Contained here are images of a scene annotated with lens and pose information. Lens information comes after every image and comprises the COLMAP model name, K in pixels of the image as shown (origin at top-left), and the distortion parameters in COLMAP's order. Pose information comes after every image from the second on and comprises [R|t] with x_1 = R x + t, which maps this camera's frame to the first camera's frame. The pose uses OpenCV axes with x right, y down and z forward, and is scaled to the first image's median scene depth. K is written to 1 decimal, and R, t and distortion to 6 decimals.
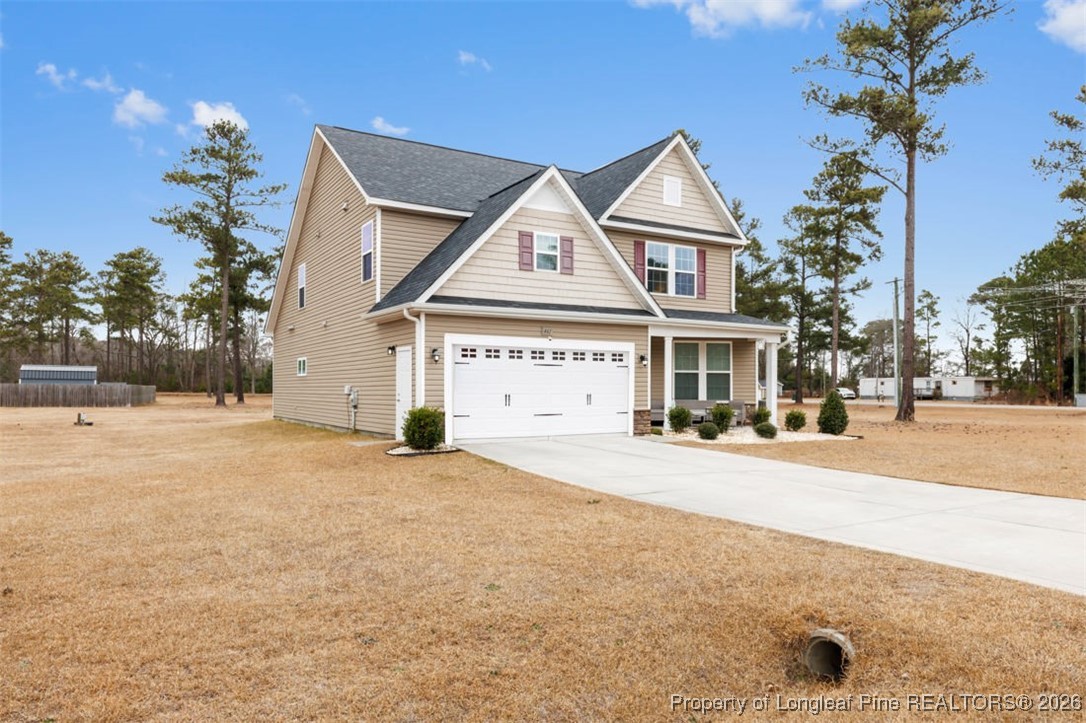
lens RADIAL K [[720.8, 0, 541.5], [0, 720.8, 366.9], [0, 0, 1]] dist [0.008258, 0.000331]
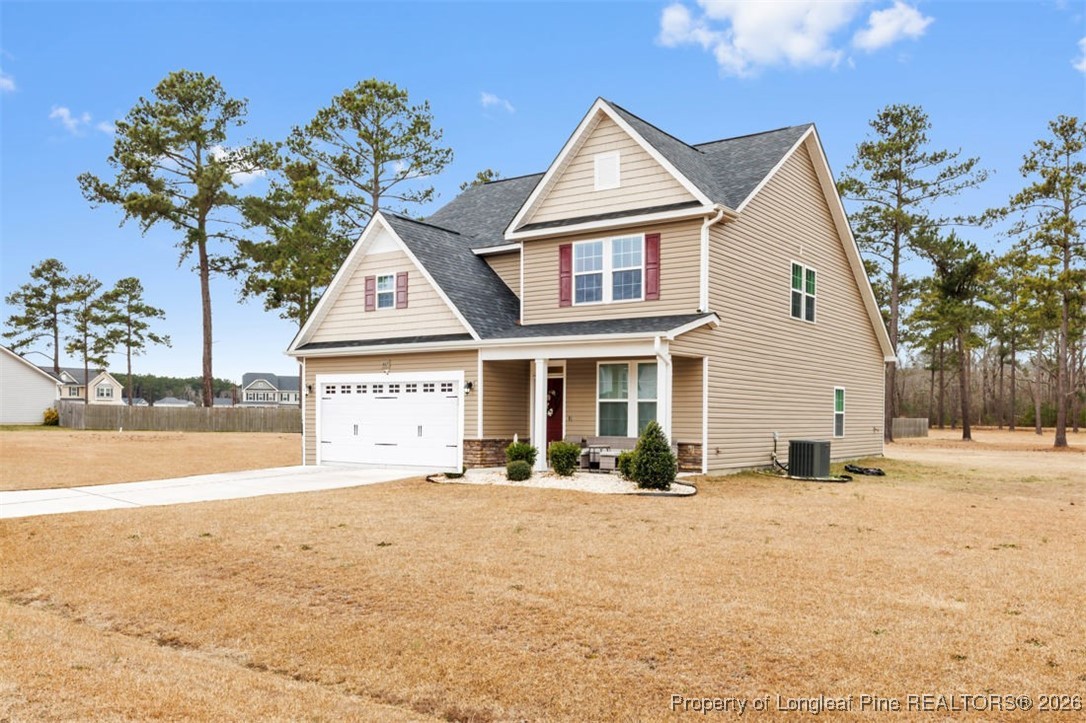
lens RADIAL K [[952.8, 0, 542.5], [0, 952.8, 360.4], [0, 0, 1]] dist [-0.017629, -0.000792]
pose [[0.415645, -0.063524, -0.907306, 1.286804], [0.020116, 0.997956, -0.060655, 0.029999], [0.909304, 0.006960, 0.416073, 0.594739]]
